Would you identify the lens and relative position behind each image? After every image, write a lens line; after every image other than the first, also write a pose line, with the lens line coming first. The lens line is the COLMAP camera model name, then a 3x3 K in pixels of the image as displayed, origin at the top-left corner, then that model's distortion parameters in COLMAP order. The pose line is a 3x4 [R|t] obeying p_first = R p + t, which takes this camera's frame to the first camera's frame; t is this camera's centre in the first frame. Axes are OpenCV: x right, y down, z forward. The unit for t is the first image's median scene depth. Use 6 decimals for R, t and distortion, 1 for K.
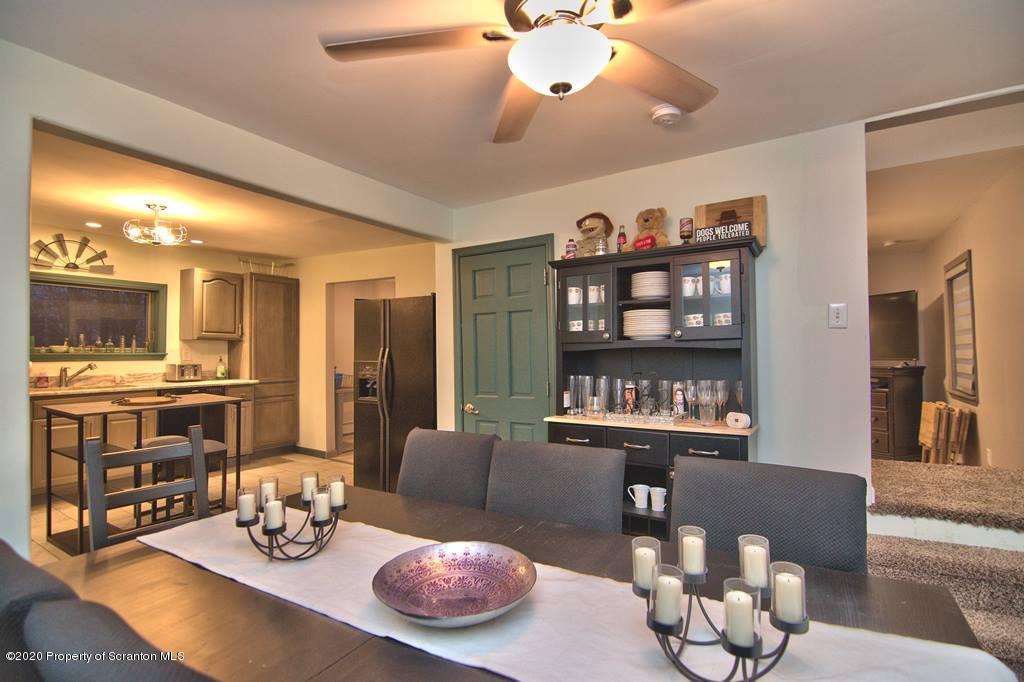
lens RADIAL K [[491.2, 0, 511.7], [0, 491.2, 343.6], [0, 0, 1]] dist [-0.010344, -0.006429]
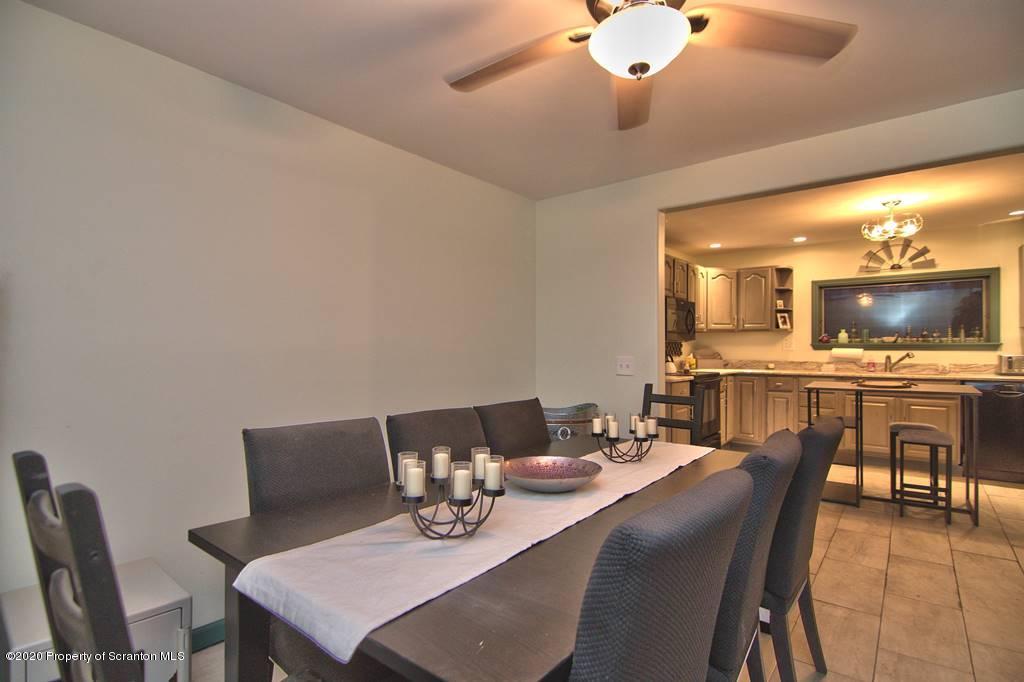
lens RADIAL K [[491.2, 0, 510.9], [0, 491.2, 343.8], [0, 0, 1]] dist [-0.010344, -0.006429]
pose [[-0.144437, -0.011706, -0.989445, 0.325999], [0.009300, 0.999870, -0.013187, 0.025663], [0.989470, -0.011107, -0.144309, 0.243500]]
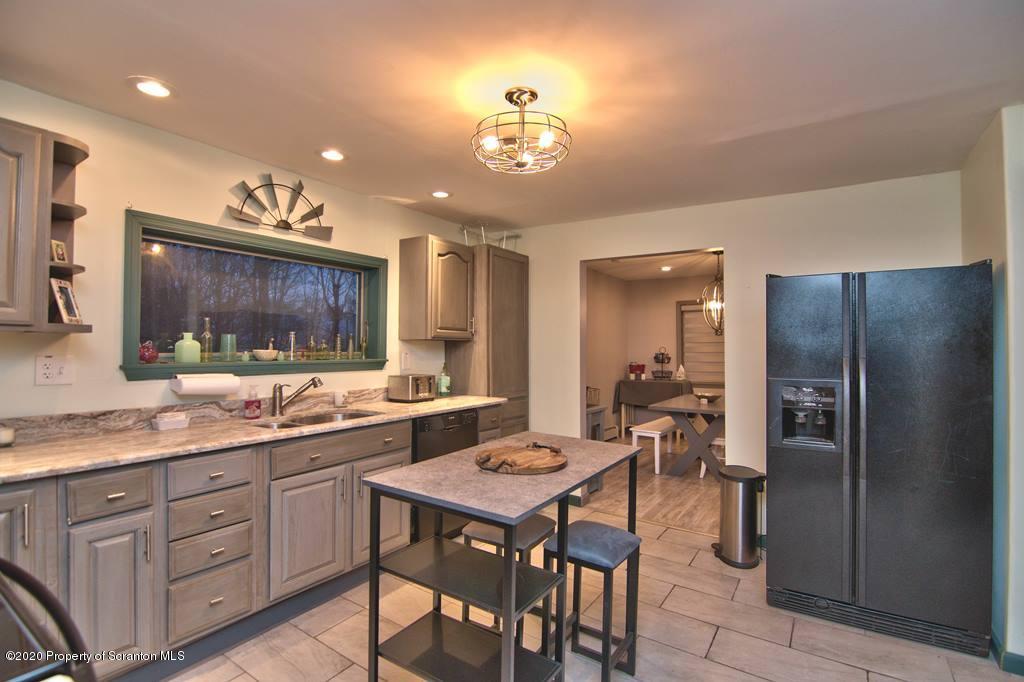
lens RADIAL K [[491.2, 0, 513.4], [0, 491.2, 344.5], [0, 0, 1]] dist [-0.010344, -0.006429]
pose [[0.998844, 0.002064, -0.048034, -0.525297], [-0.001769, 0.999979, 0.006199, -0.006143], [0.048045, -0.006107, 0.998826, 0.336776]]
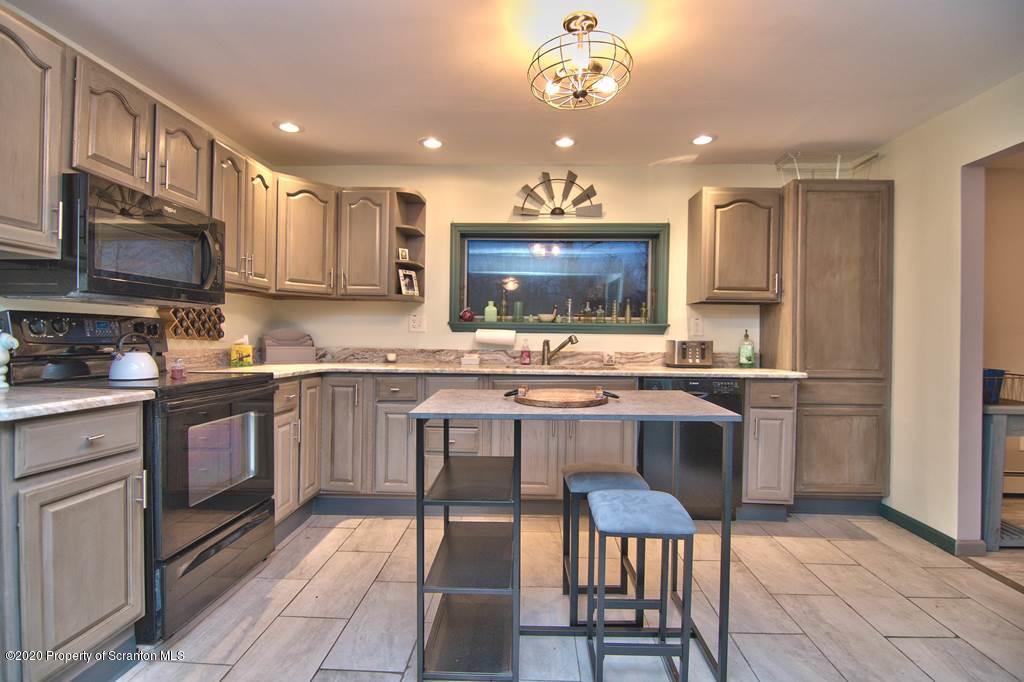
lens RADIAL K [[491.2, 0, 512.9], [0, 491.2, 346.9], [0, 0, 1]] dist [-0.010344, -0.006429]
pose [[0.478670, 0.014634, -0.877873, -0.221727], [-0.000918, 0.999869, 0.016167, 0.042309], [0.877994, -0.006933, 0.478621, 0.508802]]
